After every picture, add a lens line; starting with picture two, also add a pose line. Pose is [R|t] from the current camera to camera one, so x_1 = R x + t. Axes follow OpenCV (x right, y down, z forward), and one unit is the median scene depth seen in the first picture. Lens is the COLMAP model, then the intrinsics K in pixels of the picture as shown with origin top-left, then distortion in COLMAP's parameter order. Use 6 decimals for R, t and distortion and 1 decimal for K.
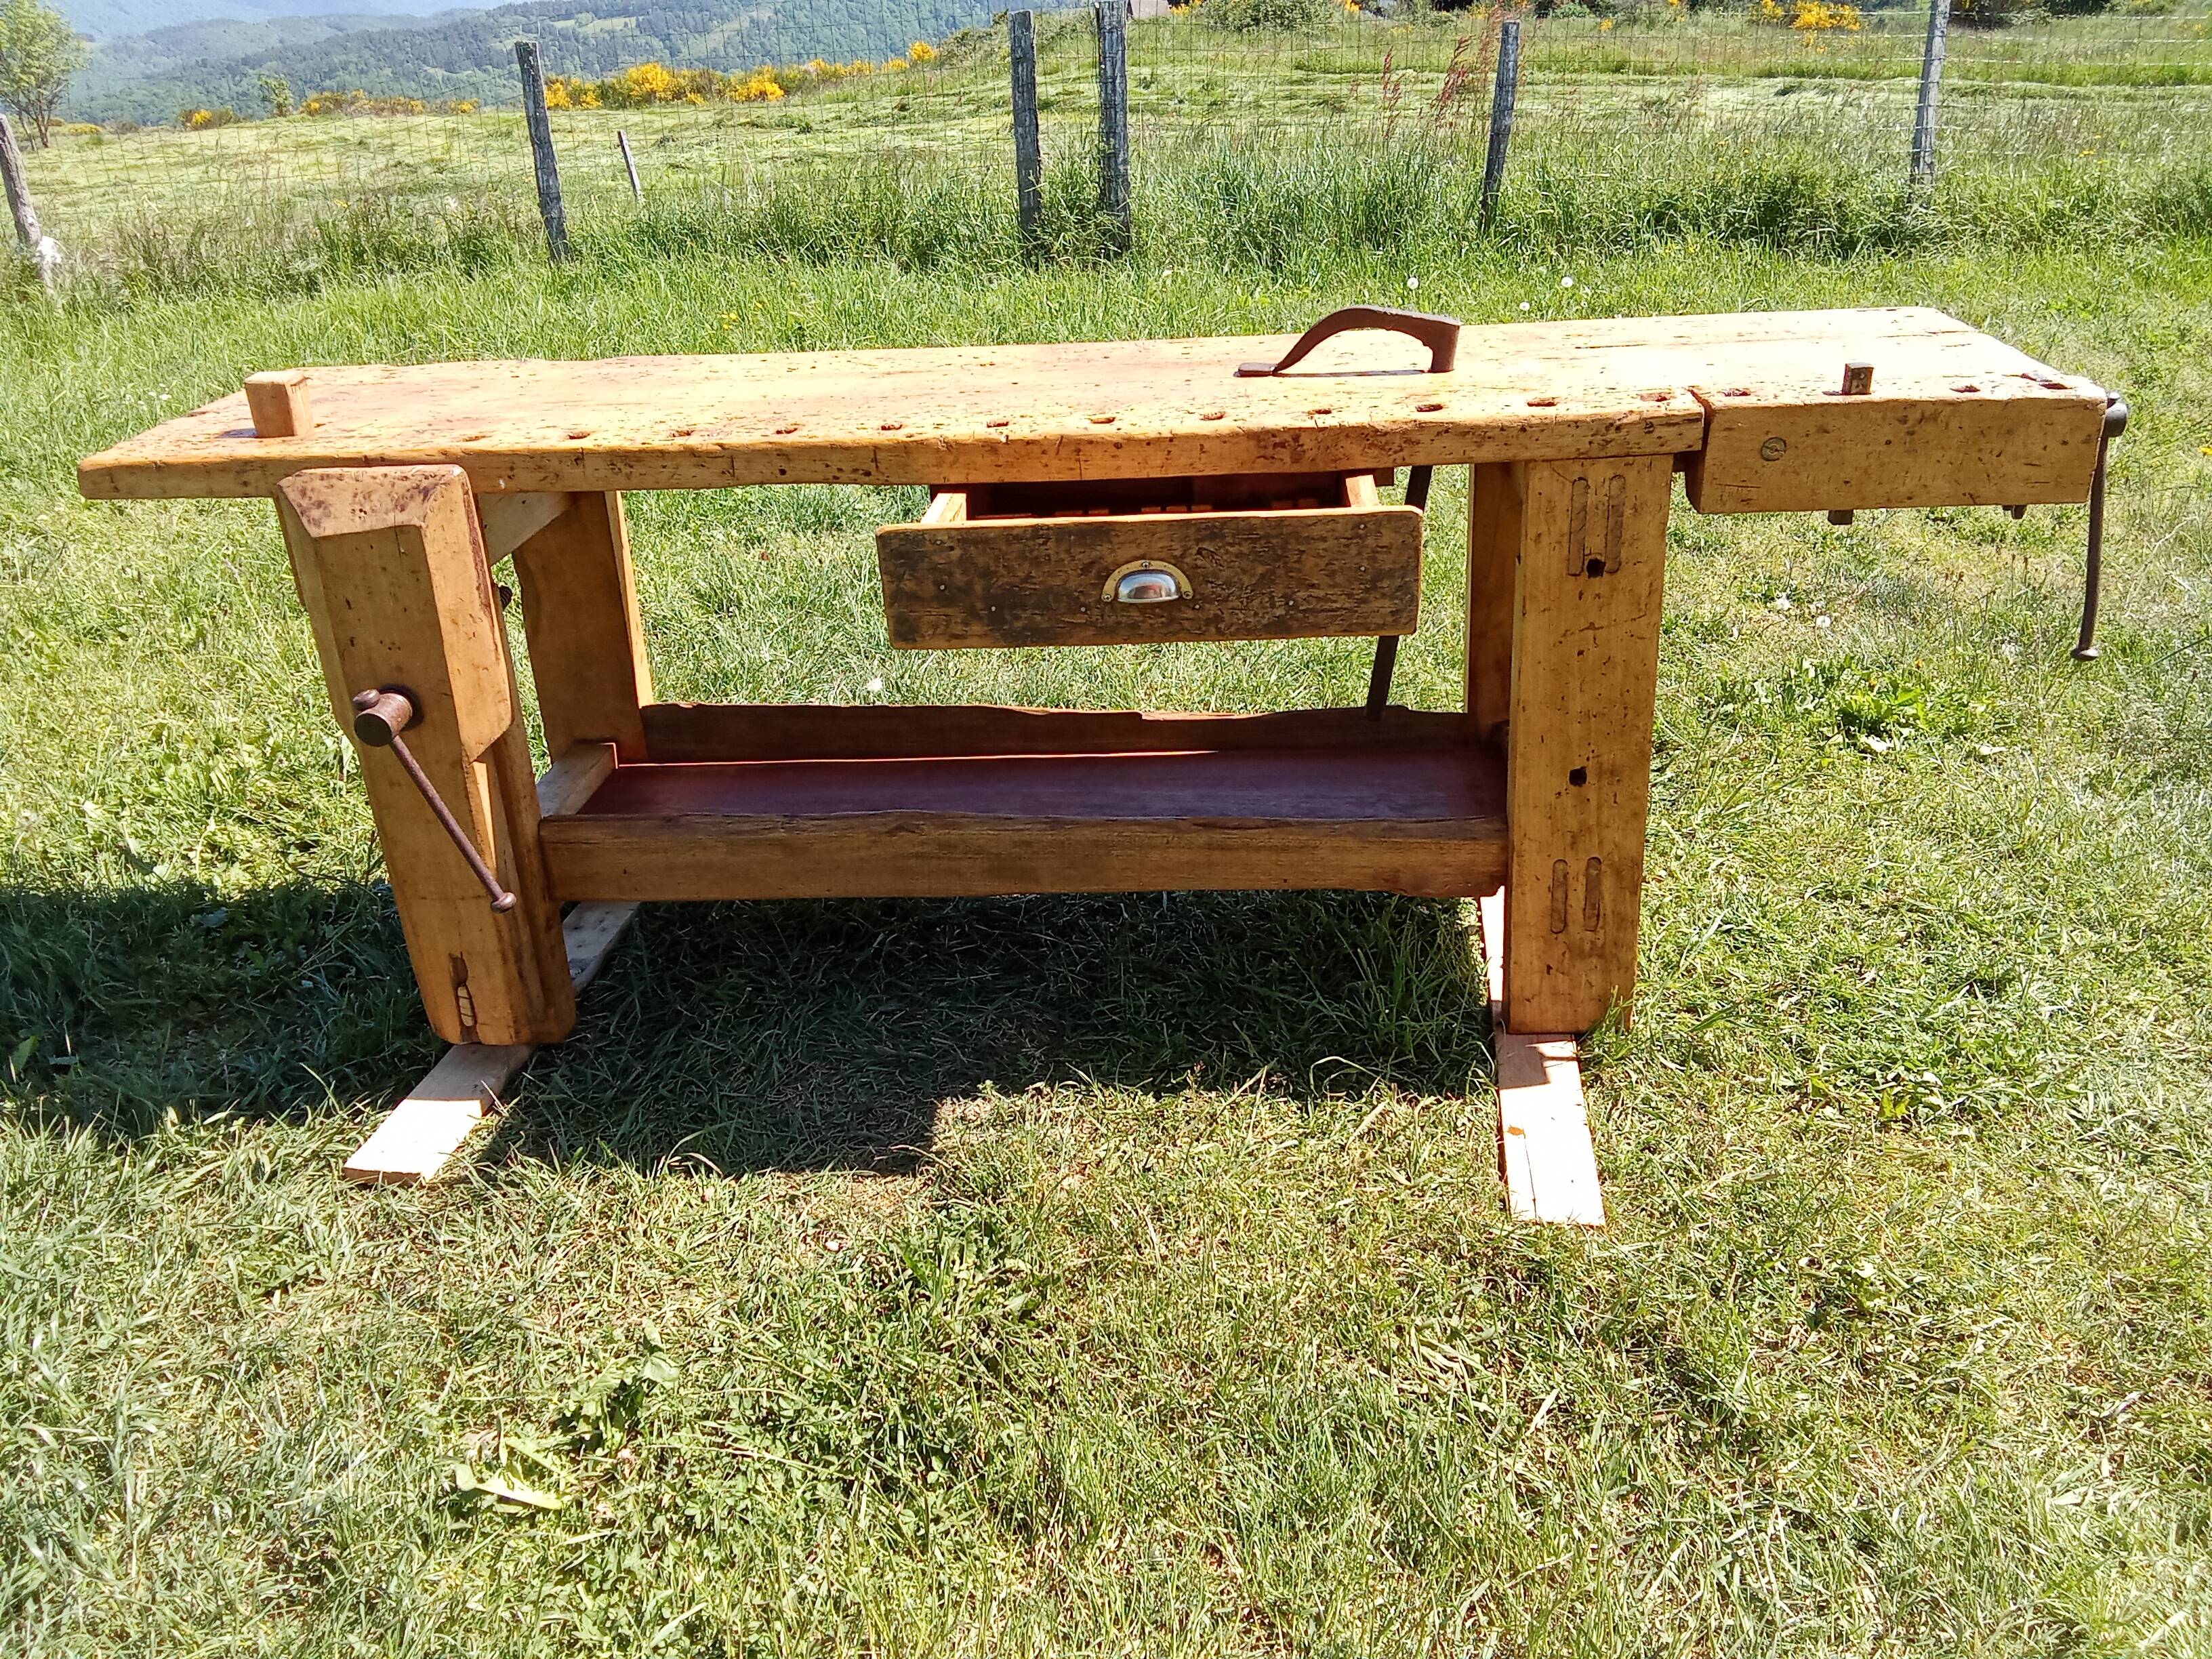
lens RADIAL K [[1737.3, 0, 1054.3], [0, 1737.3, 831.3], [0, 0, 1]] dist [0.048966, -0.076832]
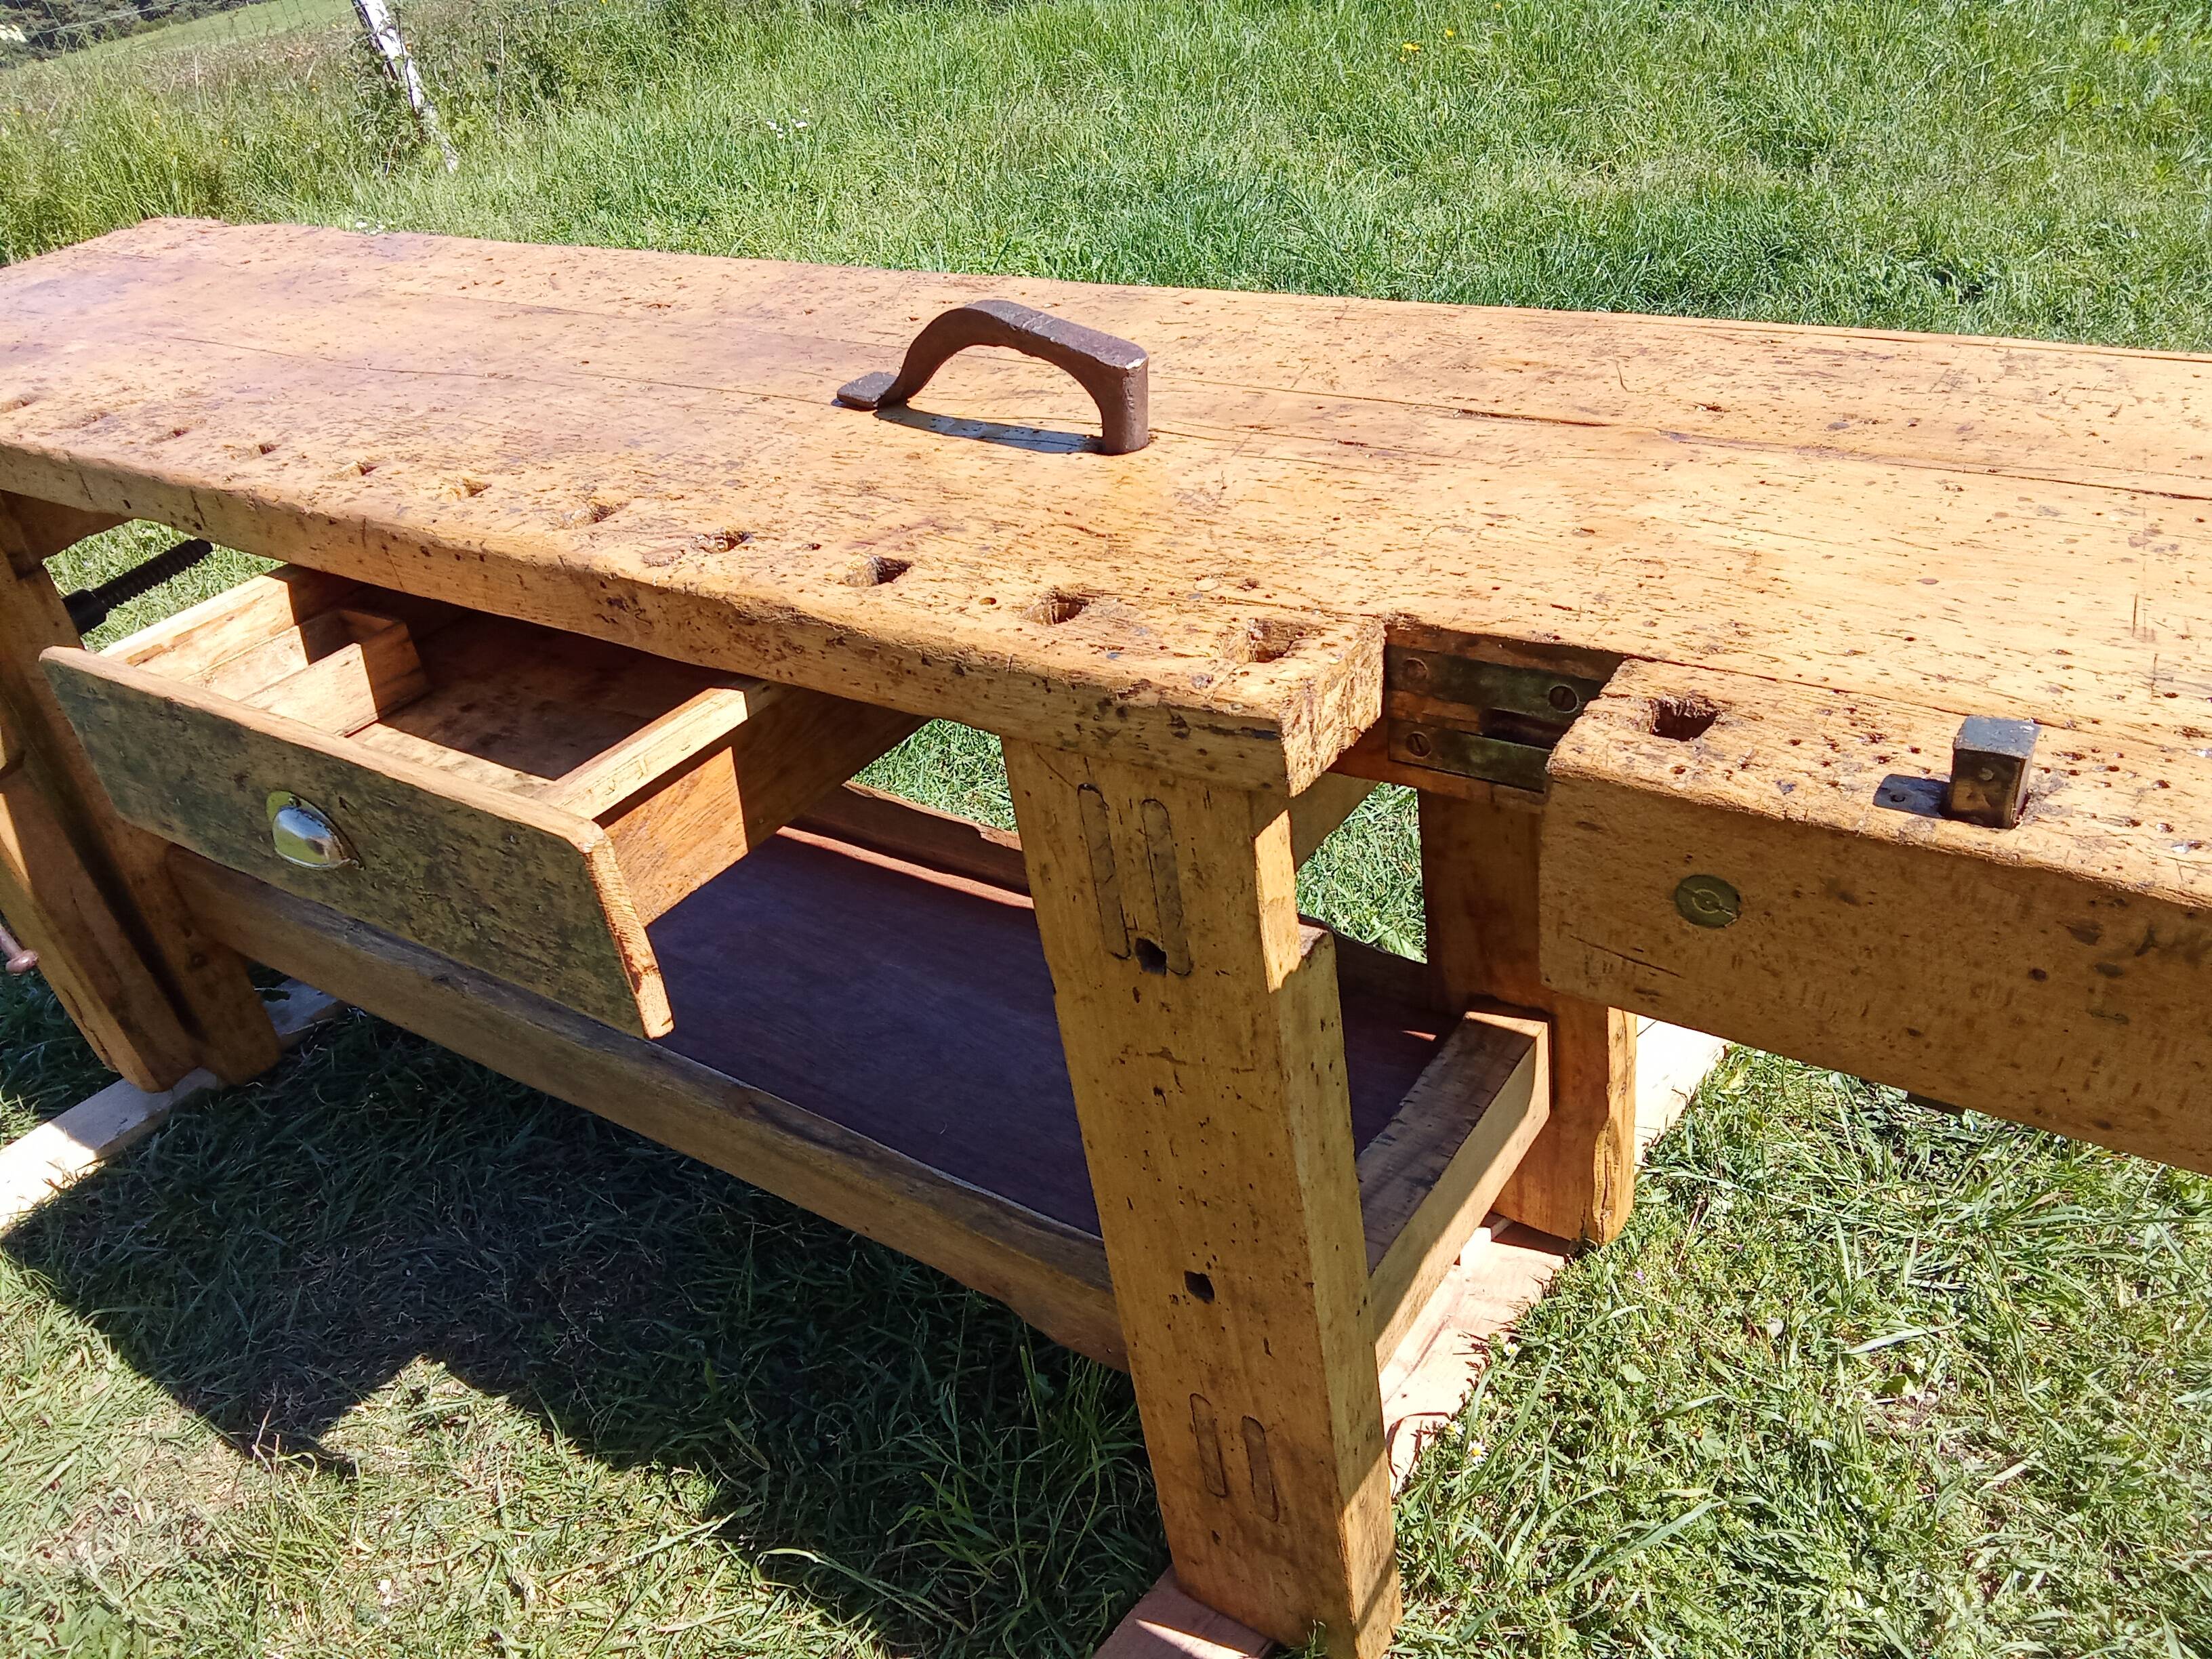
lens RADIAL K [[1737.3, 0, 1102.1], [0, 1737.3, 842.2], [0, 0, 1]] dist [0.048966, -0.076832]
pose [[0.866457, 0.233548, -0.441256, 0.127483], [-0.155135, 0.966032, 0.206676, -0.070619], [0.474536, -0.110622, 0.873257, 0.146916]]
